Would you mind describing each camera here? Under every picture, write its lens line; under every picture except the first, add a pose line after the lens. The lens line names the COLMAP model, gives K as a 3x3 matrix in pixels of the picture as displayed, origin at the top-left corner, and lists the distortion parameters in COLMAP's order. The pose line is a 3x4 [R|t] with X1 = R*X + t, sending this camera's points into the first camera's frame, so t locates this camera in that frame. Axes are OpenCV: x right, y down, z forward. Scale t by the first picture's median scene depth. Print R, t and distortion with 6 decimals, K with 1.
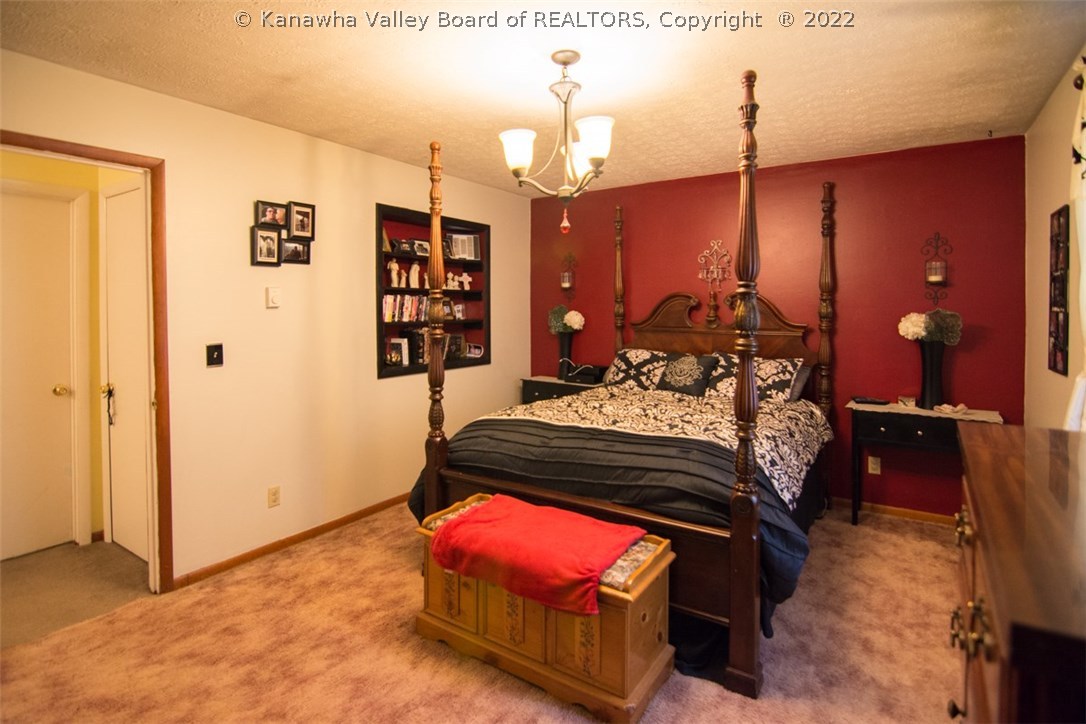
lens RADIAL K [[572.5, 0, 541.4], [0, 572.5, 317.7], [0, 0, 1]] dist [0.000011, -0.000386]
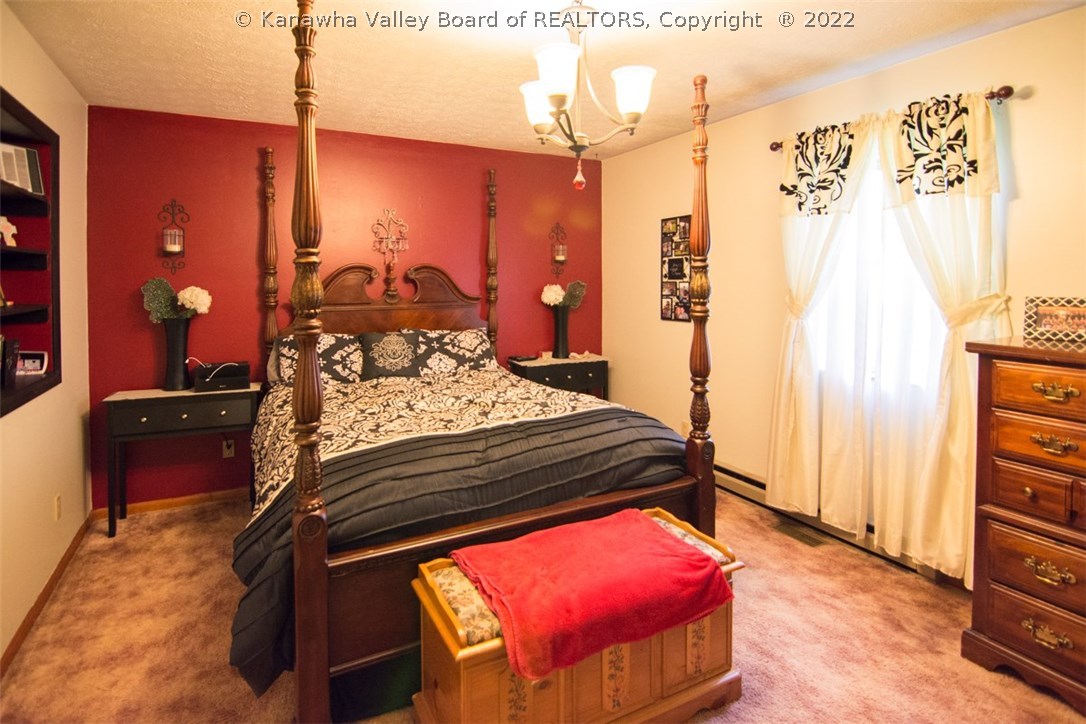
lens RADIAL K [[559.6, 0, 540.5], [0, 559.6, 283.6], [0, 0, 1]] dist [-0.014210, -0.000143]
pose [[0.469571, -0.007278, 0.882865, -0.421844], [0.021477, 0.999764, -0.003181, -0.005928], [-0.882634, 0.020456, 0.469616, 0.402249]]
